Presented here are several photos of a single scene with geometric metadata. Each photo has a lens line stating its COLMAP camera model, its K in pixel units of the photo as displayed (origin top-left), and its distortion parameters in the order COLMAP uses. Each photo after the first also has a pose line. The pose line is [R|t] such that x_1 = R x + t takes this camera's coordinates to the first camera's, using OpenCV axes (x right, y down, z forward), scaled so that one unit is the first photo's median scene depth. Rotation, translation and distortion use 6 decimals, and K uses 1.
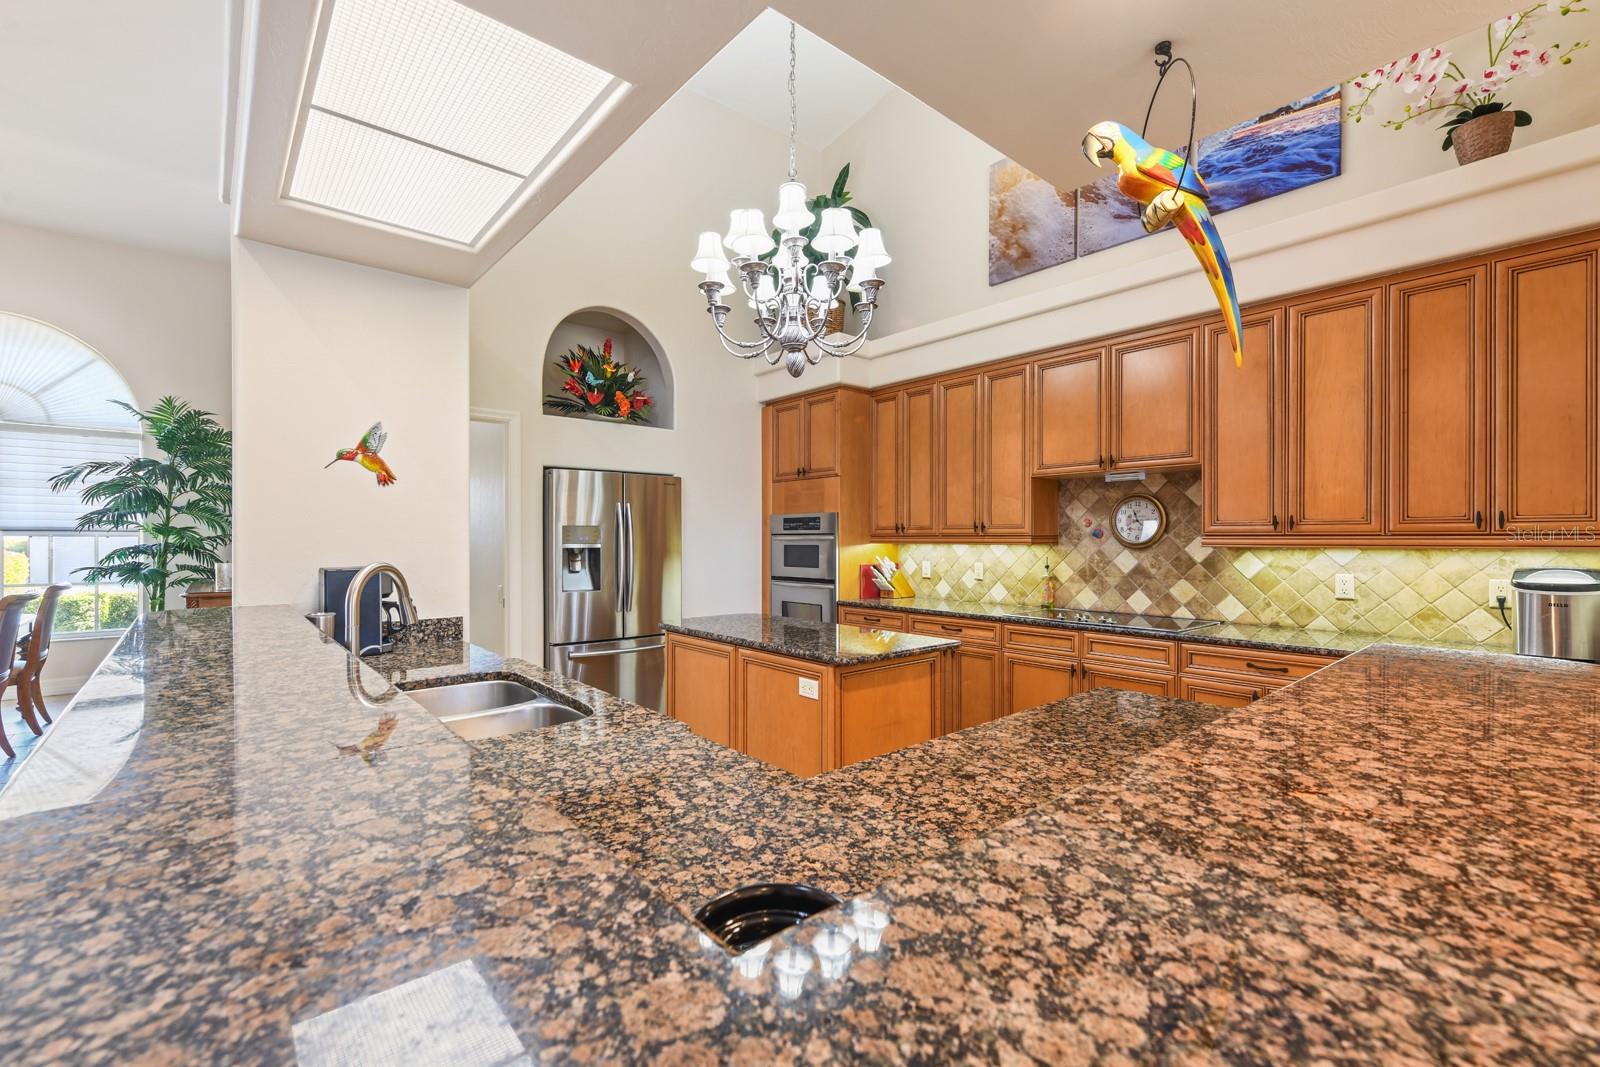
lens RADIAL K [[694.6, 0, 797.3], [0, 694.6, 544.6], [0, 0, 1]] dist [0.001128, -0.000042]
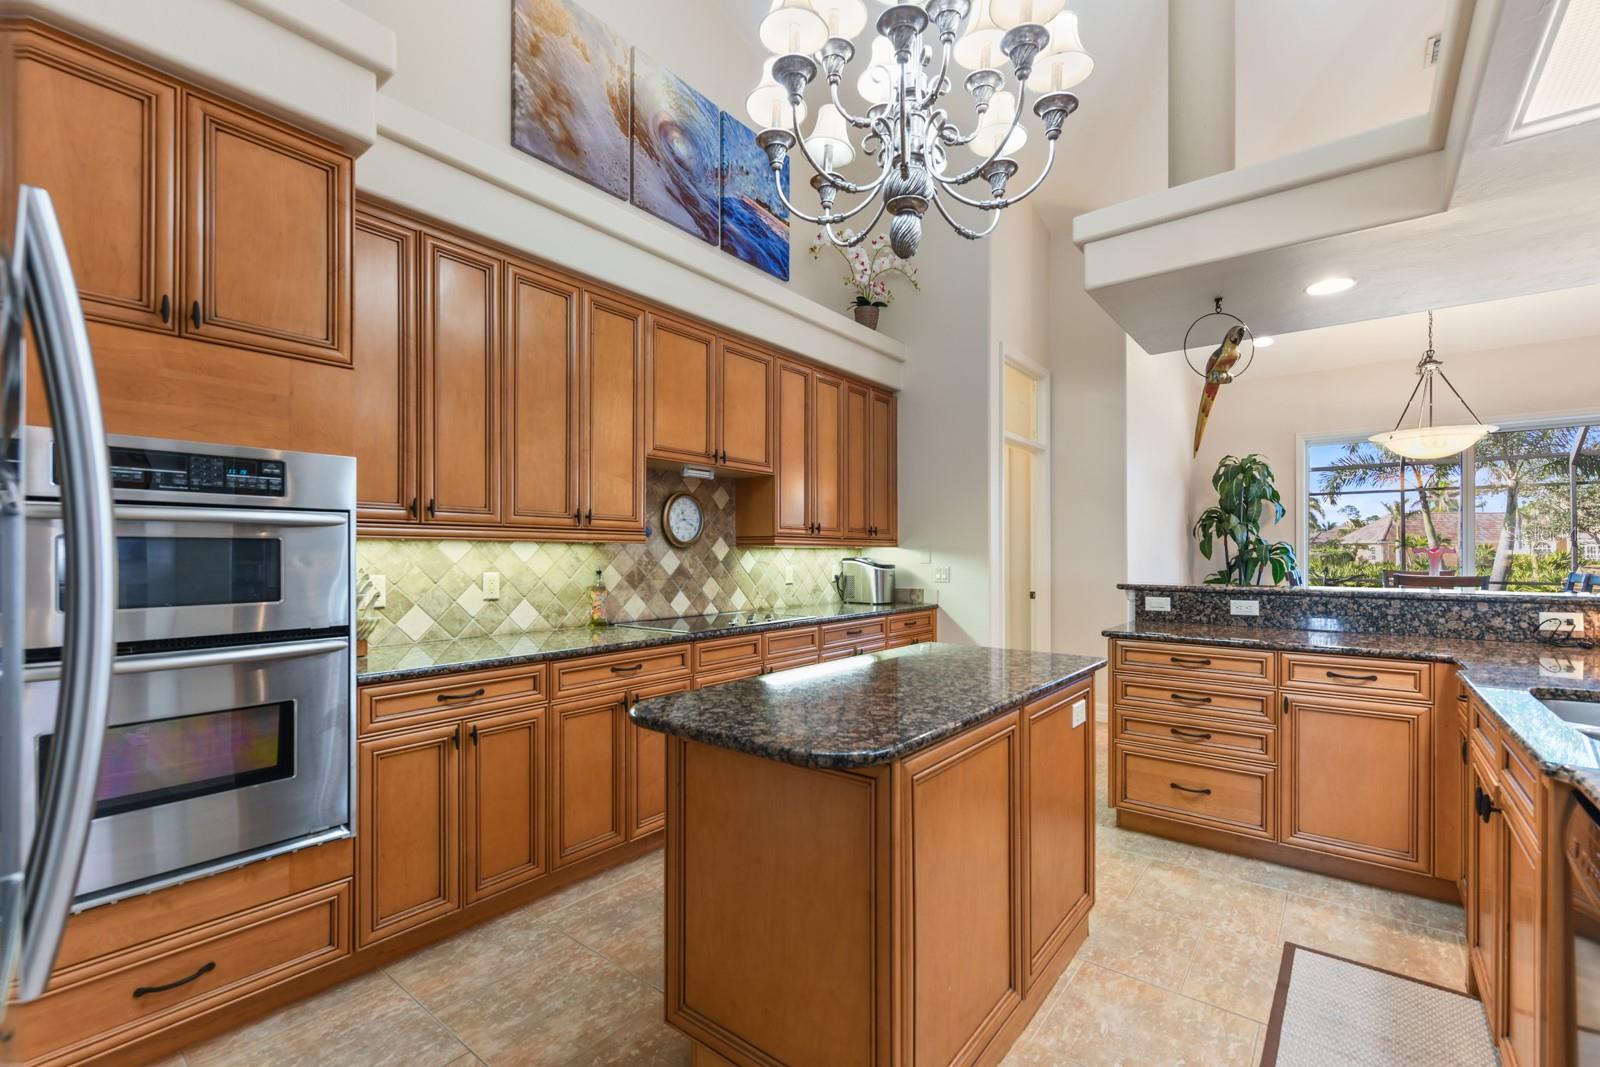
lens RADIAL K [[694.6, 0, 797.3], [0, 694.6, 544.6], [0, 0, 1]] dist [0.001128, -0.000042]
pose [[-0.199368, 0.008040, 0.979892, -0.418286], [0.001878, 0.999968, -0.007822, 0.007138], [-0.979923, 0.000281, -0.199377, 0.890904]]
